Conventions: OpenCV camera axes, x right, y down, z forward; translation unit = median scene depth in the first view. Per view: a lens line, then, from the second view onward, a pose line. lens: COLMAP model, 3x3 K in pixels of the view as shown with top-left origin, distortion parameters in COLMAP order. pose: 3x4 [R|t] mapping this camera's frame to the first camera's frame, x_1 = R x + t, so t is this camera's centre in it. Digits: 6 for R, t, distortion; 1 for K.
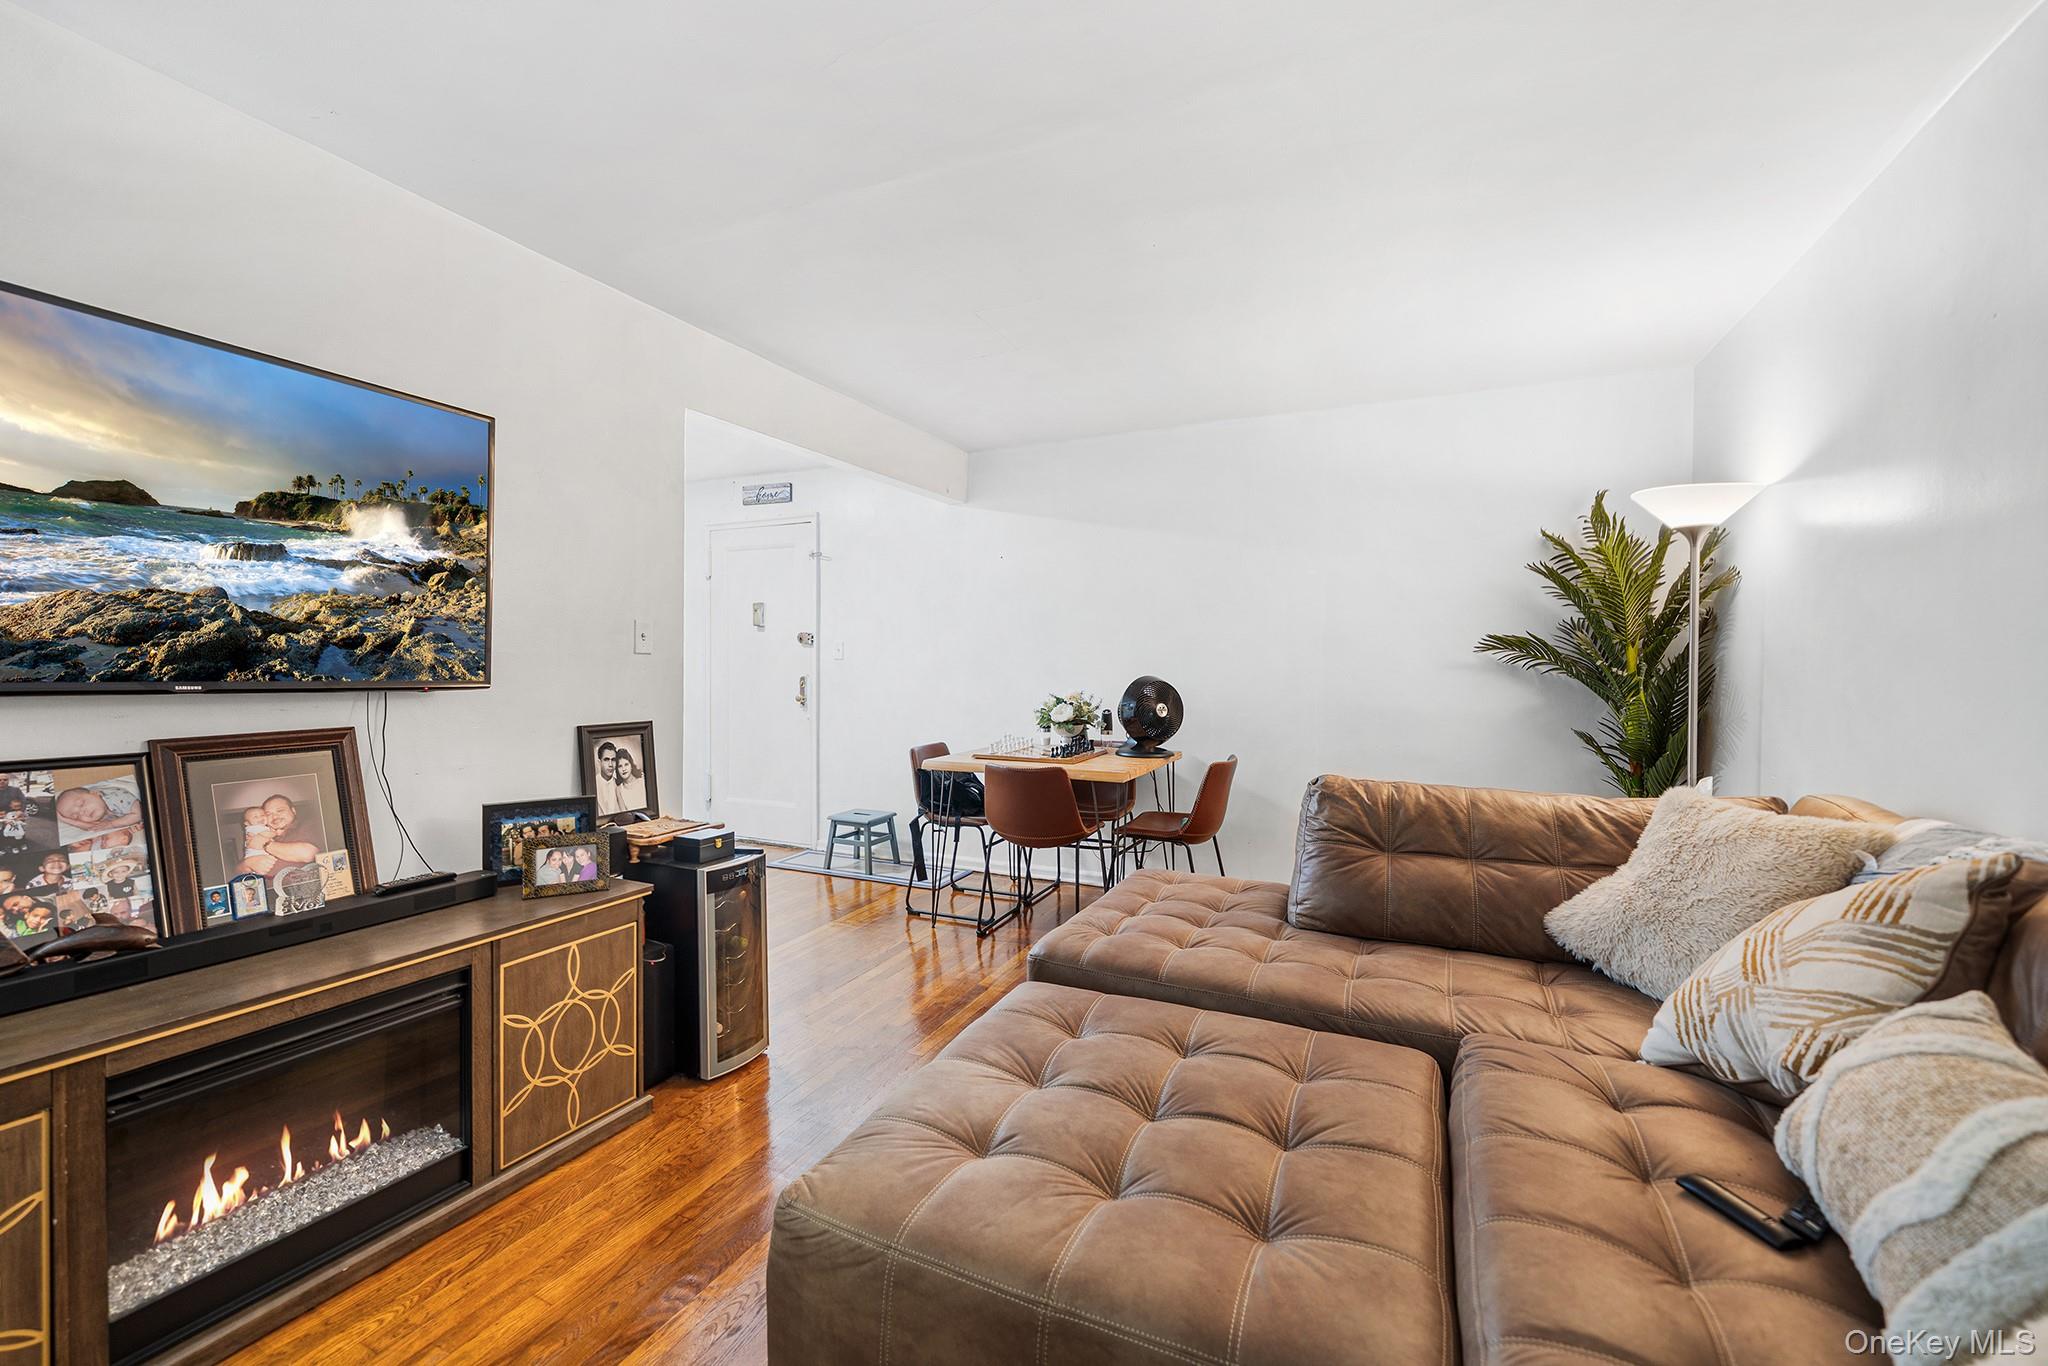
lens RADIAL K [[837.7, 0, 1028.4], [0, 837.7, 668.5], [0, 0, 1]] dist [-0.000618, 0.000101]
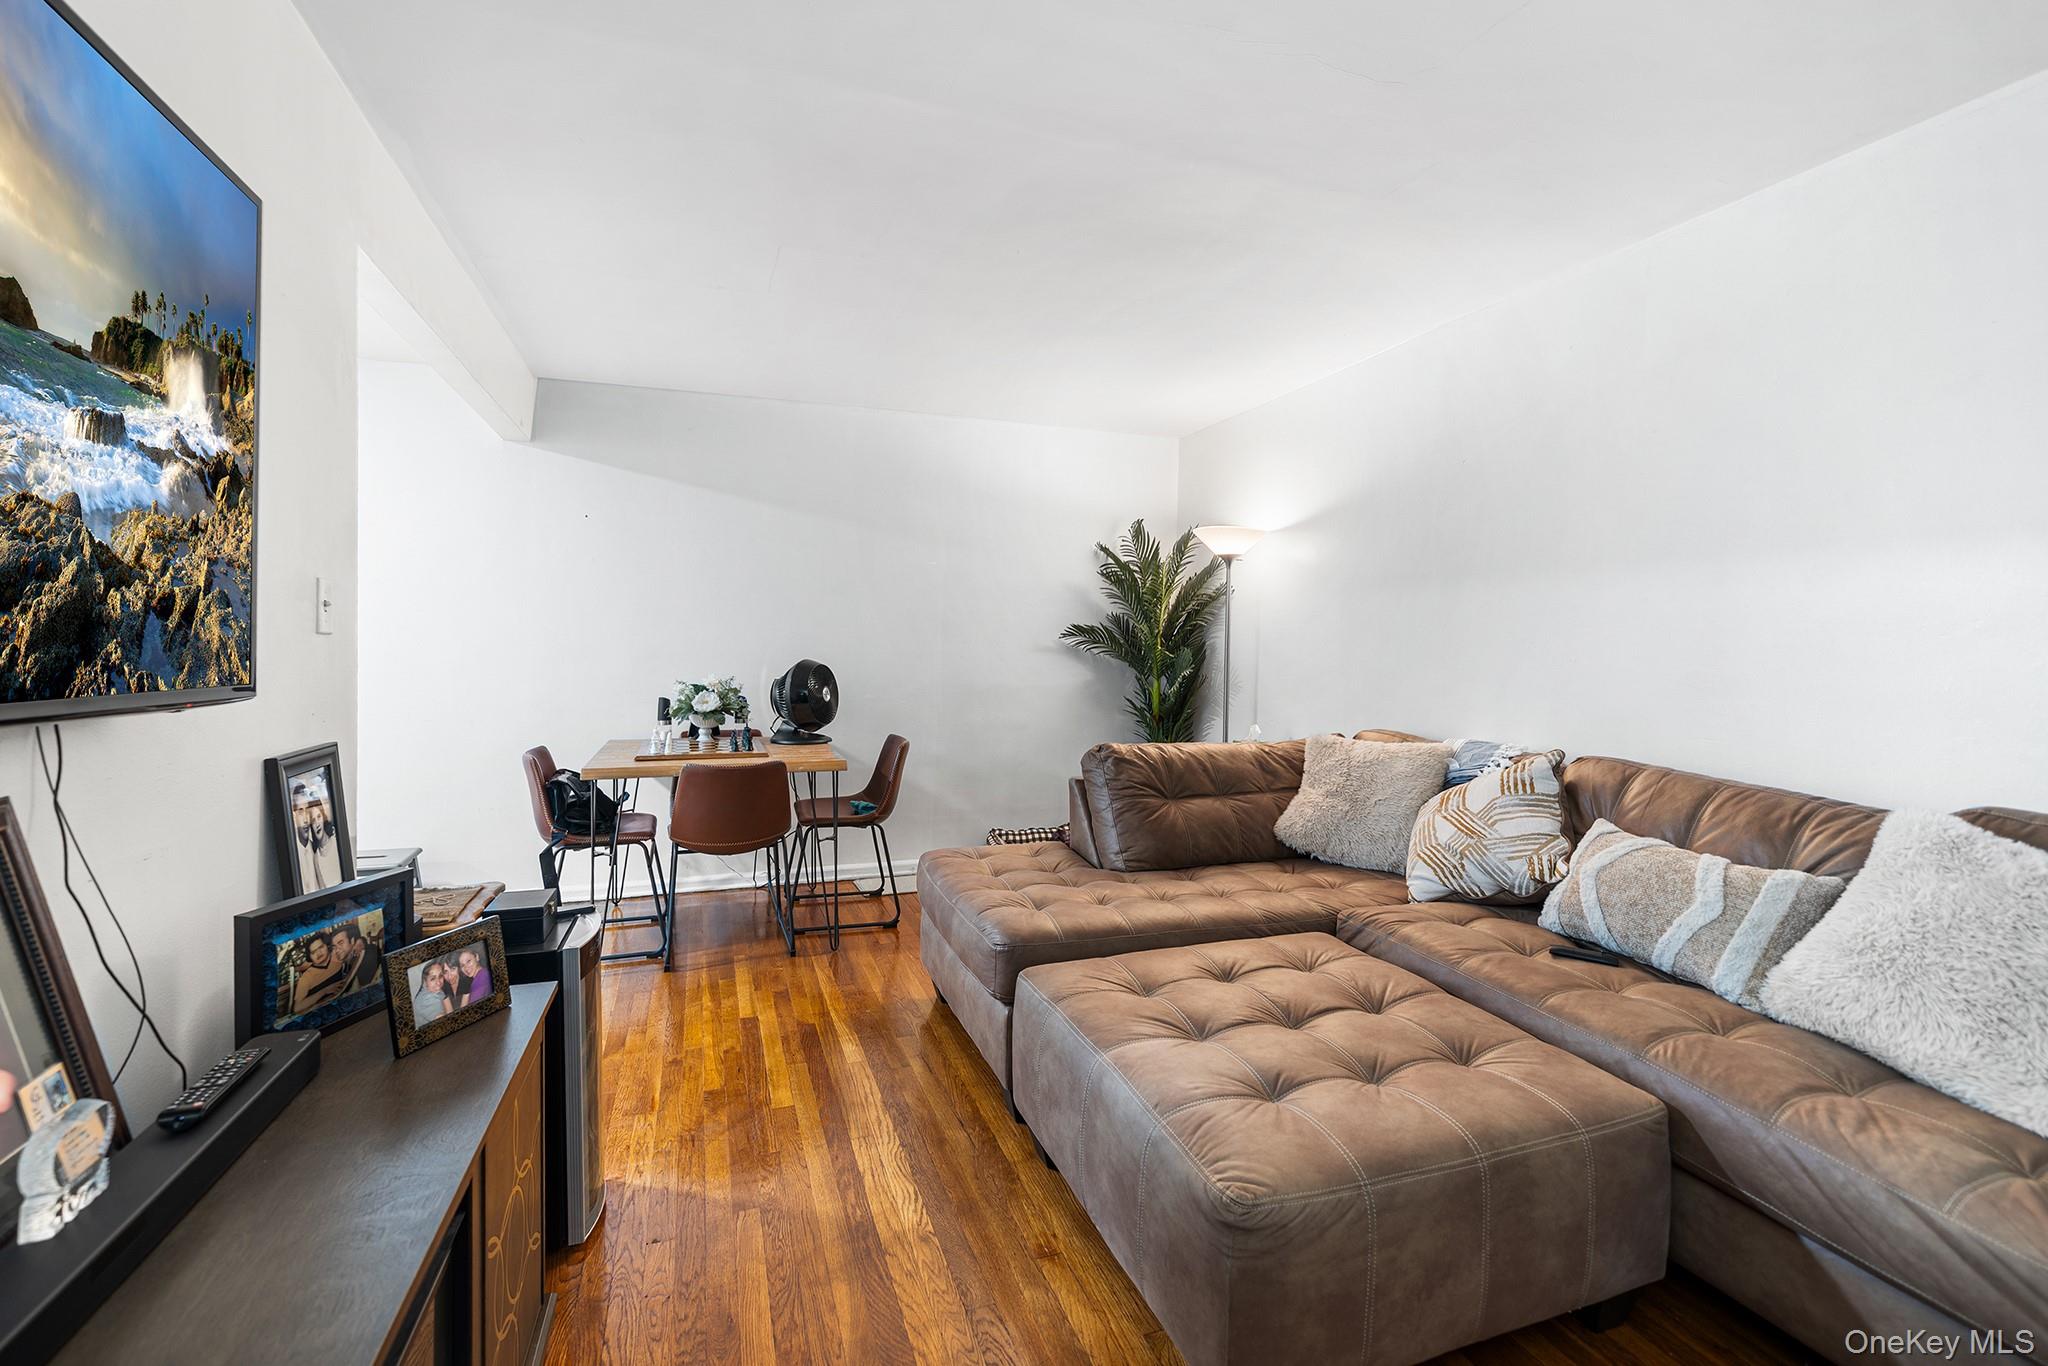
lens RADIAL K [[837.7, 0, 990.6], [0, 837.7, 651.2], [0, 0, 1]] dist [-0.000618, 0.000101]
pose [[0.730185, -0.003587, 0.683241, -0.656744], [-0.001669, 0.999974, 0.007033, -0.013398], [-0.683248, -0.006275, 0.730160, 0.270730]]
